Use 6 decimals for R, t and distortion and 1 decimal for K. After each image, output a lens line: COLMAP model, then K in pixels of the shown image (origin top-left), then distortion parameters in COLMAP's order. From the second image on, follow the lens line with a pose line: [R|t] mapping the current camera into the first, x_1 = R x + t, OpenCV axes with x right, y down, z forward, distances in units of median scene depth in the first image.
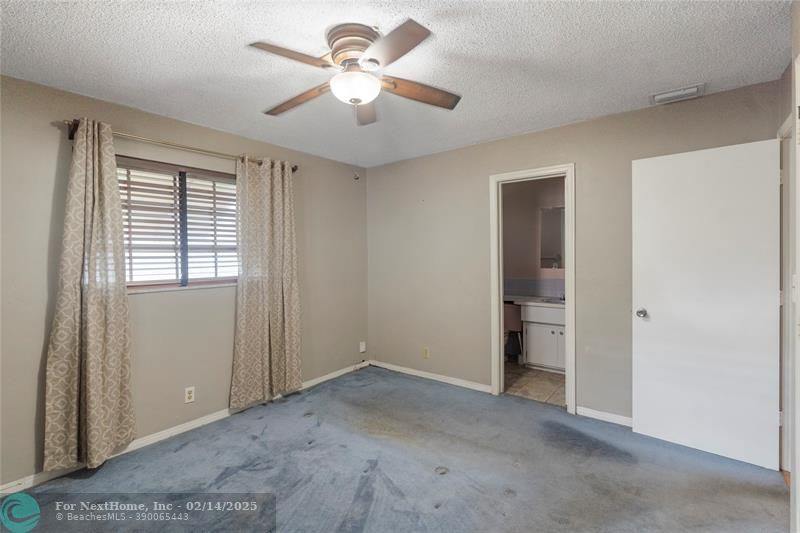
lens RADIAL K [[363.8, 0, 401.9], [0, 363.8, 249.0], [0, 0, 1]] dist [-0.001622, 0.001788]
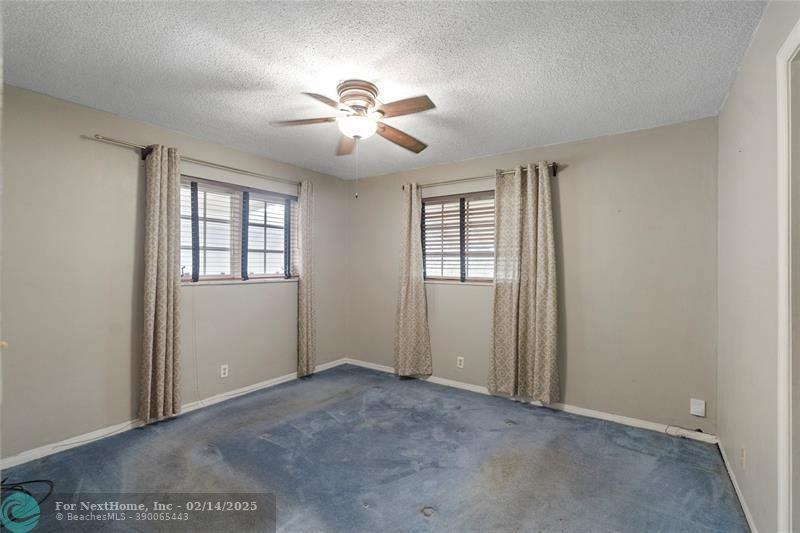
lens RADIAL K [[363.8, 0, 402.6], [0, 363.8, 264.1], [0, 0, 1]] dist [-0.001622, 0.001788]
pose [[0.055207, 0.012031, -0.998402, 0.748638], [0.007753, 0.999892, 0.012478, 0.015745], [0.998445, -0.008429, 0.055108, 0.708707]]
